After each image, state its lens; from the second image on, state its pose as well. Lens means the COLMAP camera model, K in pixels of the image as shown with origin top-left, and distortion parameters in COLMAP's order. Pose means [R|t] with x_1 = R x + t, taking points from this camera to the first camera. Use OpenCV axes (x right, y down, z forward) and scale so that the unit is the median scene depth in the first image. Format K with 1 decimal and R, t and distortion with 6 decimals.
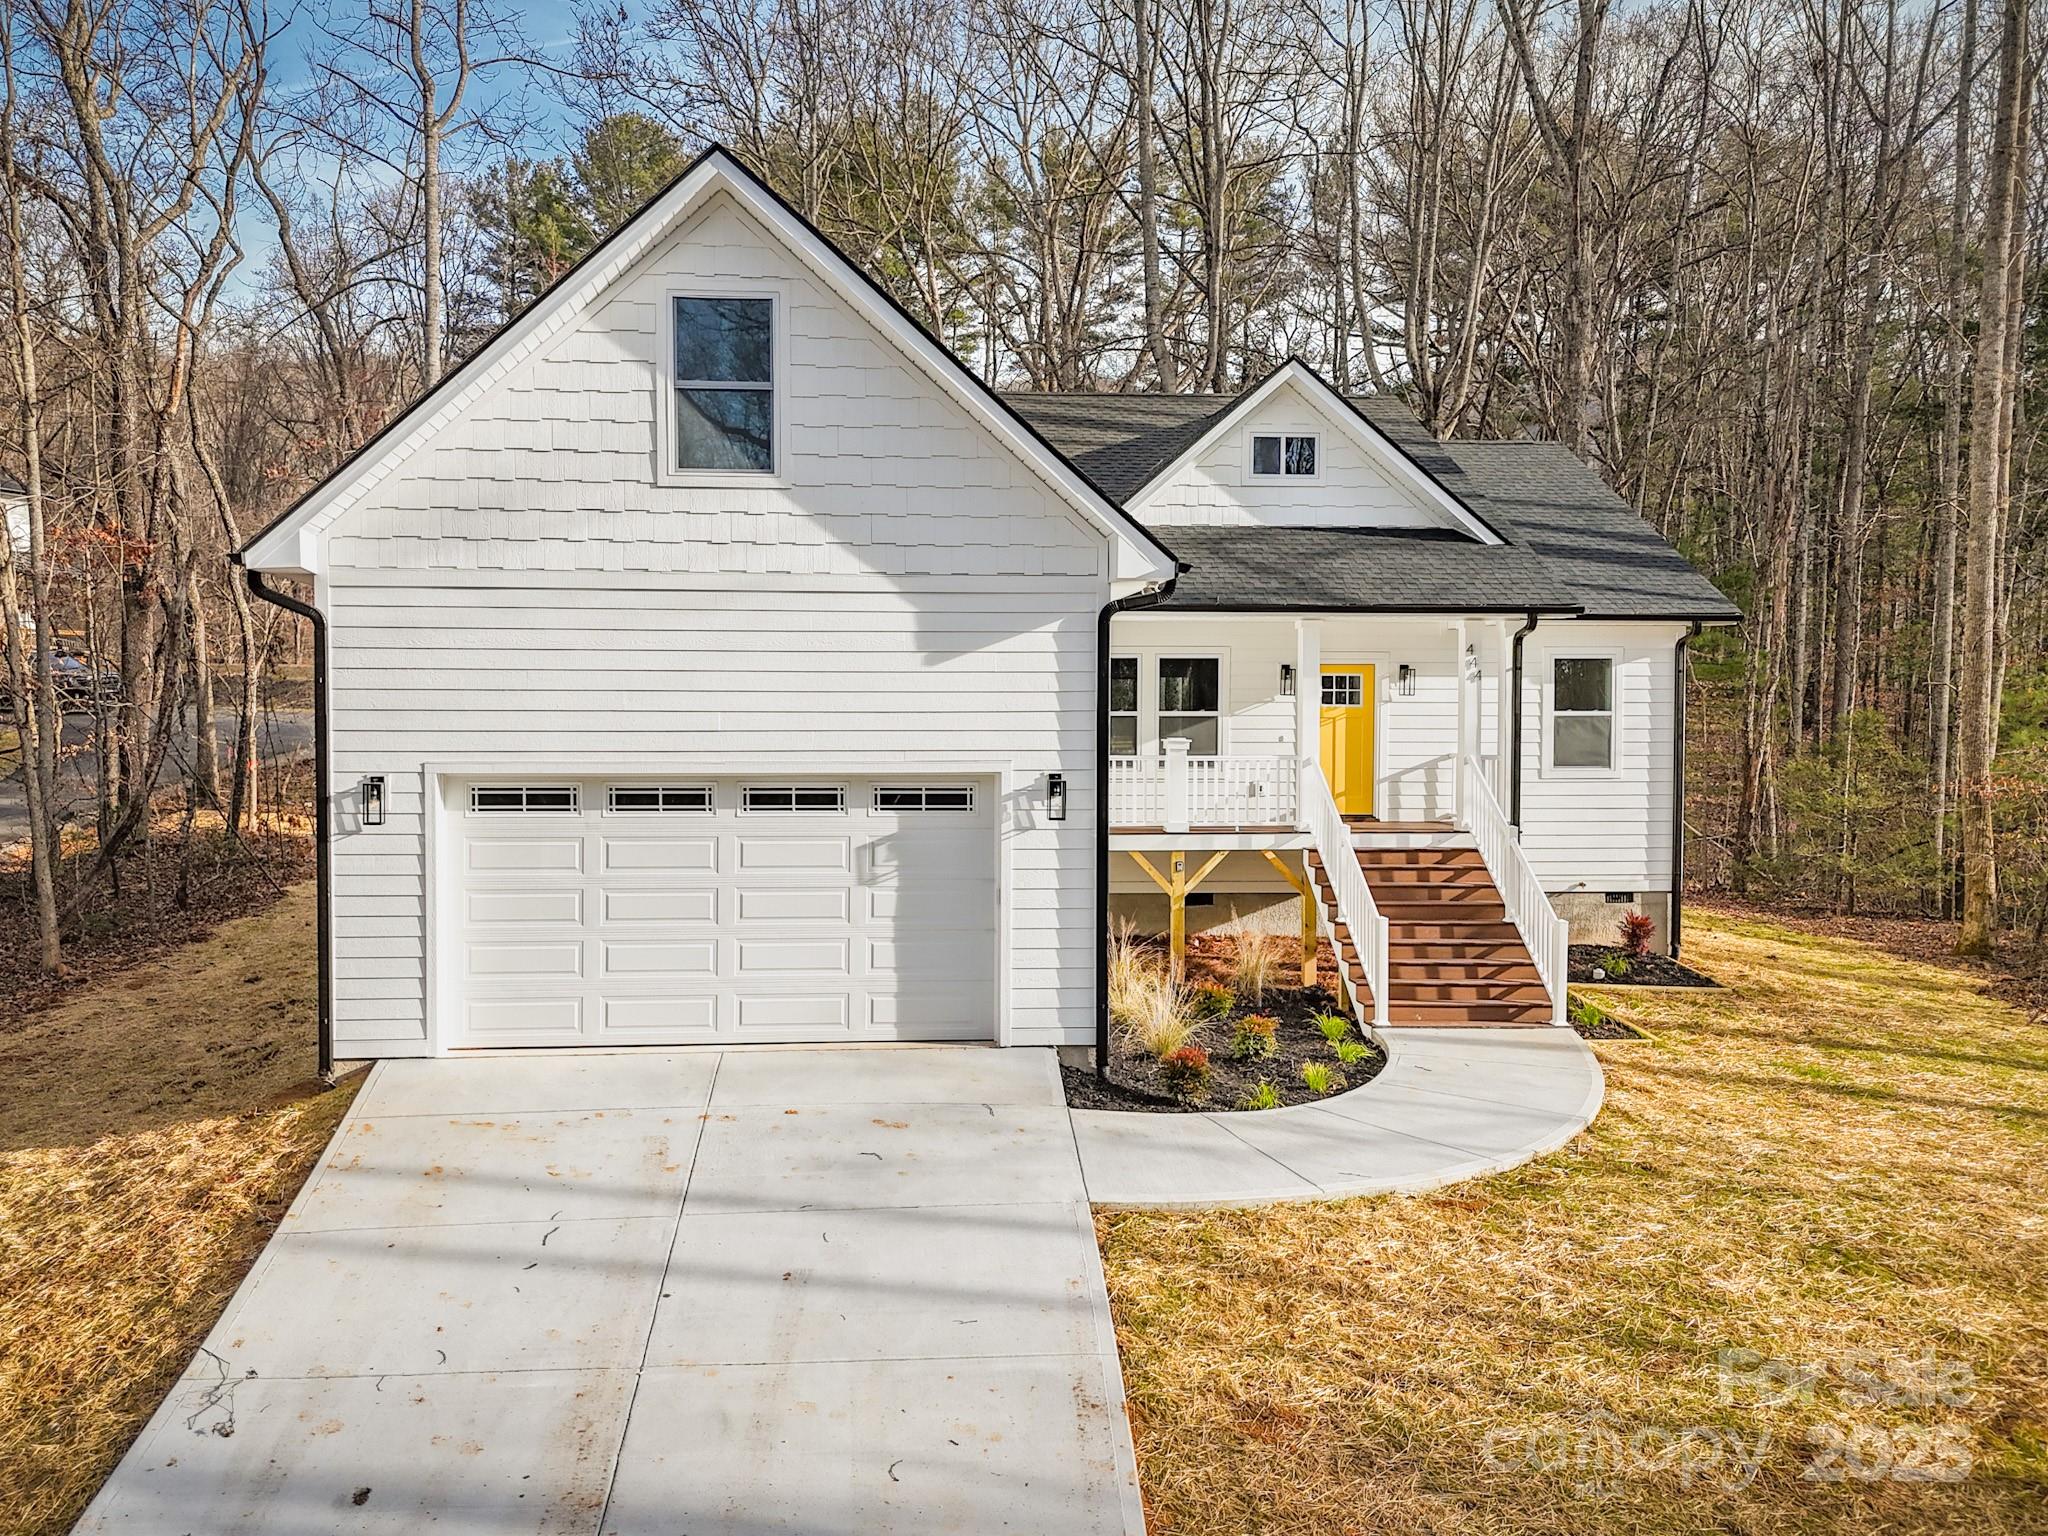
lens RADIAL K [[1656.5, 0, 899.9], [0, 1656.5, 766.7], [0, 0, 1]] dist [0.142222, -0.200335]
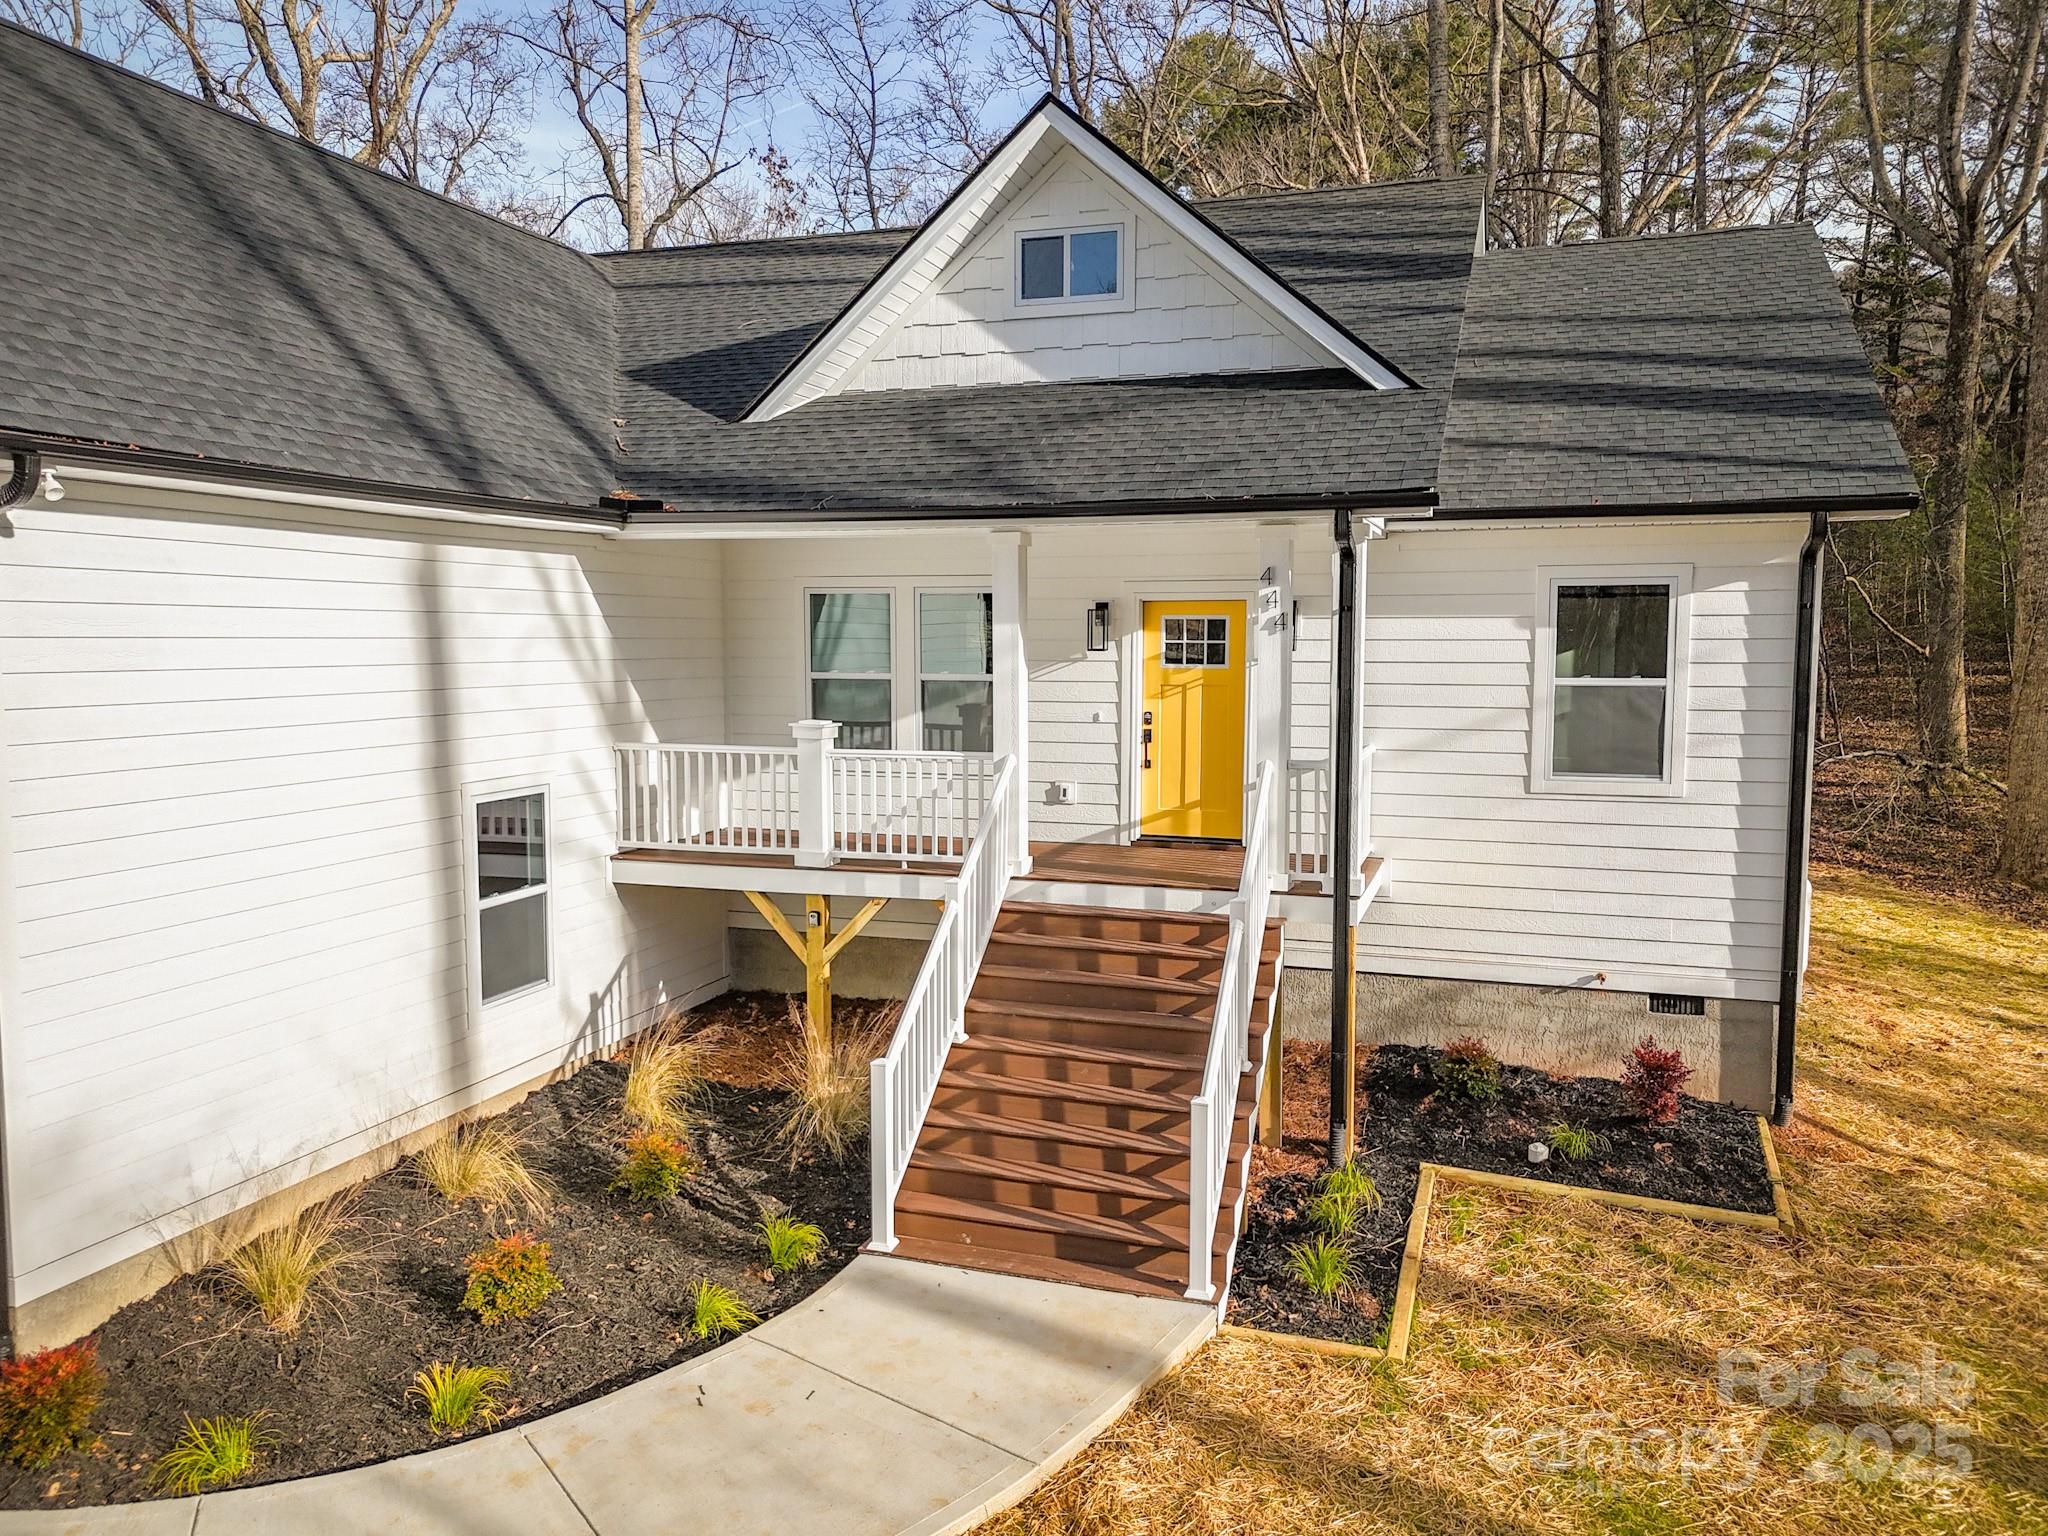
lens RADIAL K [[1497.2, 0, 1024.0], [0, 1497.2, 768.0], [0, 0, 1]] dist [0.091954, -0.087012]
pose [[0.919734, 0.032310, -0.391210, 0.627732], [-0.009635, 0.998165, 0.059786, -0.046117], [0.392424, -0.051217, 0.918357, 0.665410]]
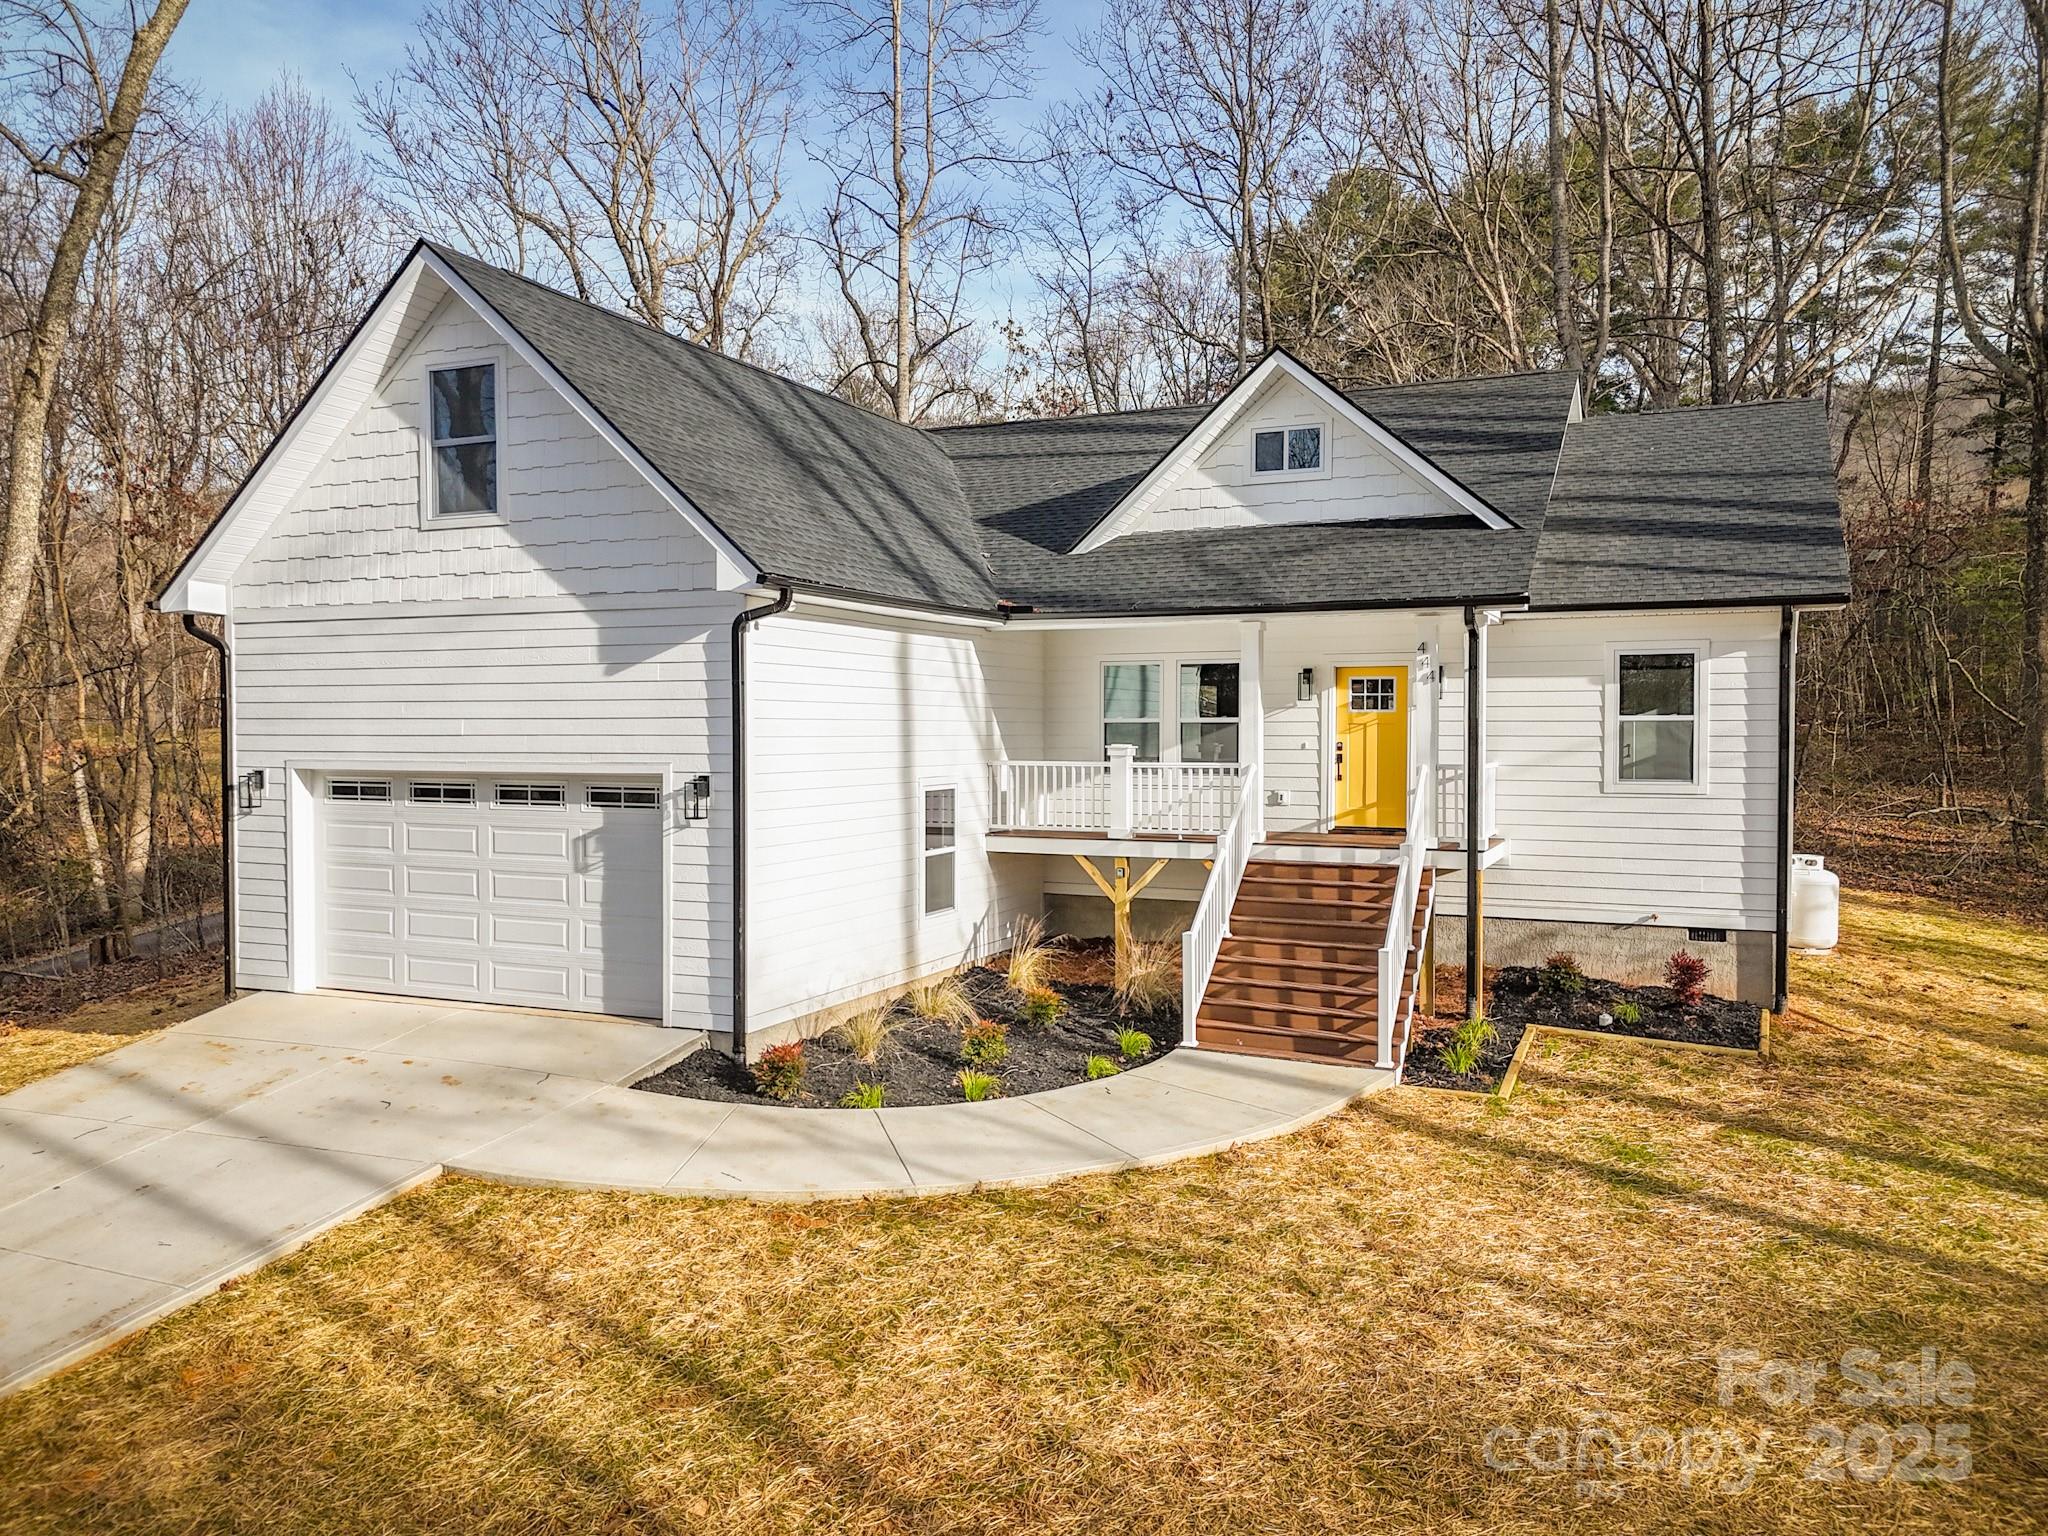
lens RADIAL K [[1497.2, 0, 1024.0], [0, 1497.2, 768.0], [0, 0, 1]] dist [0.091954, -0.087012]
pose [[0.876692, 0.010427, -0.480939, 0.732168], [-0.012208, 0.999925, -0.000574, -0.002552], [0.480897, 0.006375, 0.876754, 0.247266]]
